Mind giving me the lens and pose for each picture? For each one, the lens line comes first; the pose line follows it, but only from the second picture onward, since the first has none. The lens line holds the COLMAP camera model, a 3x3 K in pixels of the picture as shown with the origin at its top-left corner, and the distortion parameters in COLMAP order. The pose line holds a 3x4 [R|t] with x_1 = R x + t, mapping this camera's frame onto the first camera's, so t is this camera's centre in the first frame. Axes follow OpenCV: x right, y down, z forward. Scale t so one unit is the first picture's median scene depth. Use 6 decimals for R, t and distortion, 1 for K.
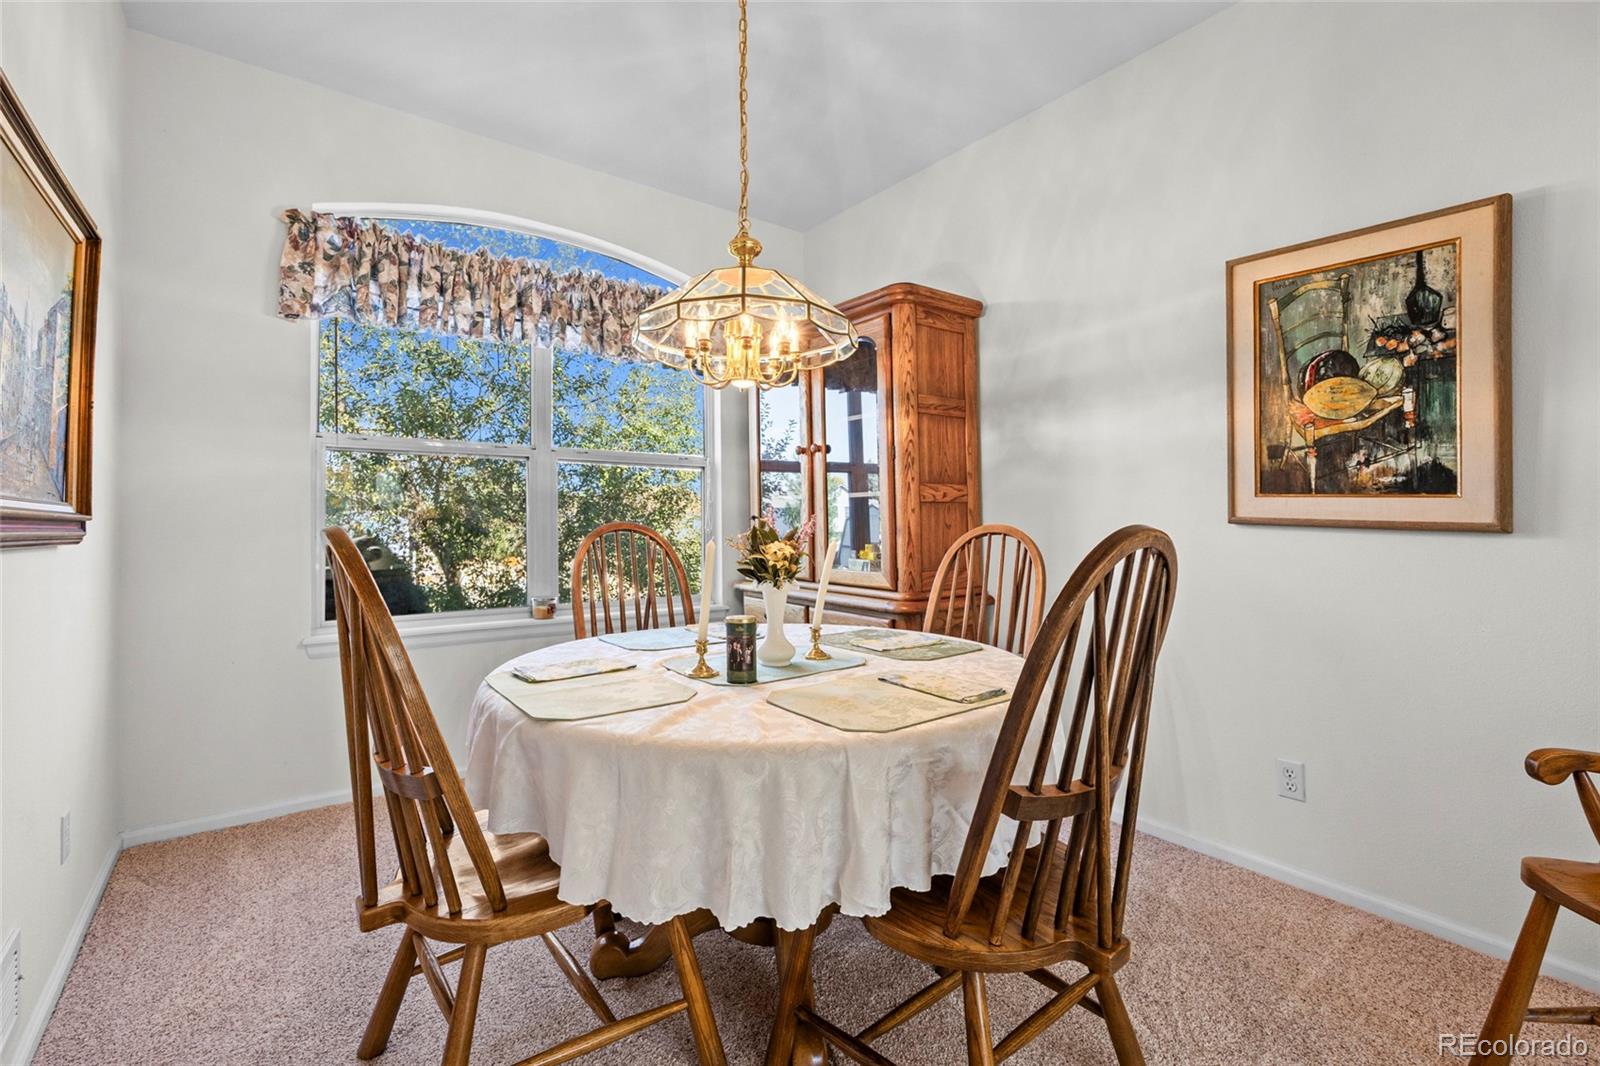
lens RADIAL K [[694.8, 0, 800.0], [0, 694.8, 533.0], [0, 0, 1]] dist [-0.012756, -0.000029]
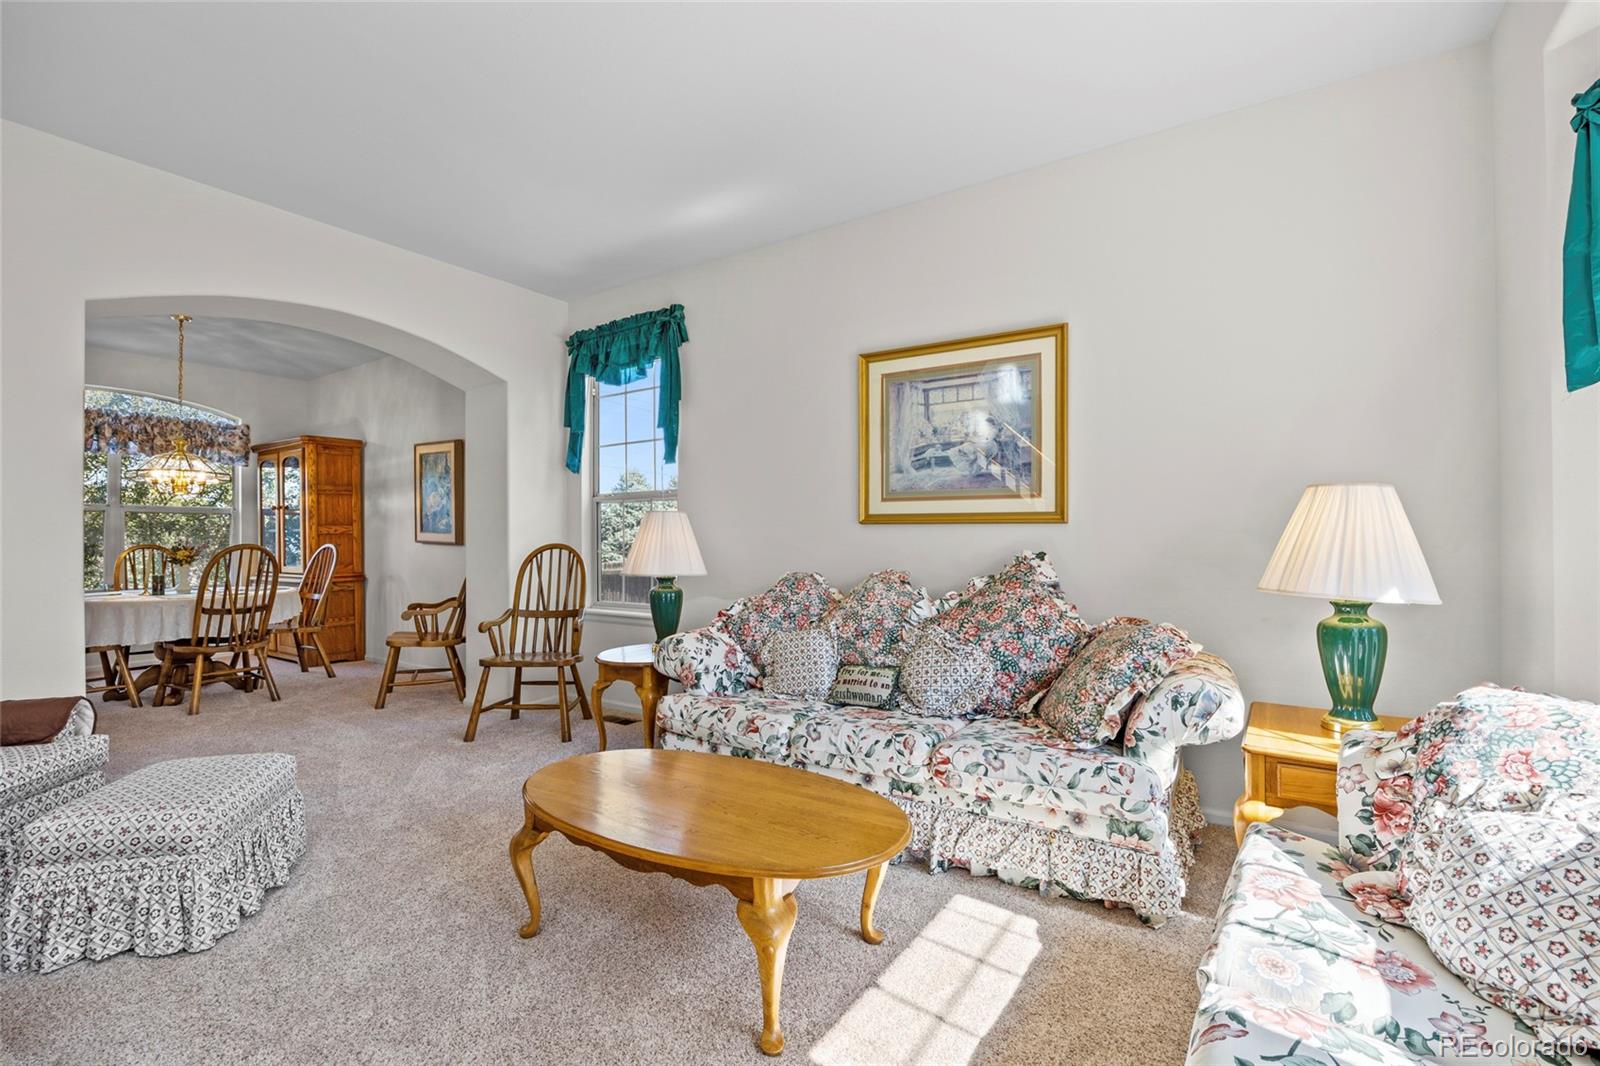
lens RADIAL K [[713.1, 0, 800.0], [0, 713.1, 533.0], [0, 0, 1]] dist [-0.008938, 0.000110]
pose [[0.948782, -0.010079, 0.315772, 0.892405], [0.017018, 0.999670, -0.019224, 0.021168], [-0.315474, 0.023613, 0.948640, -1.590103]]
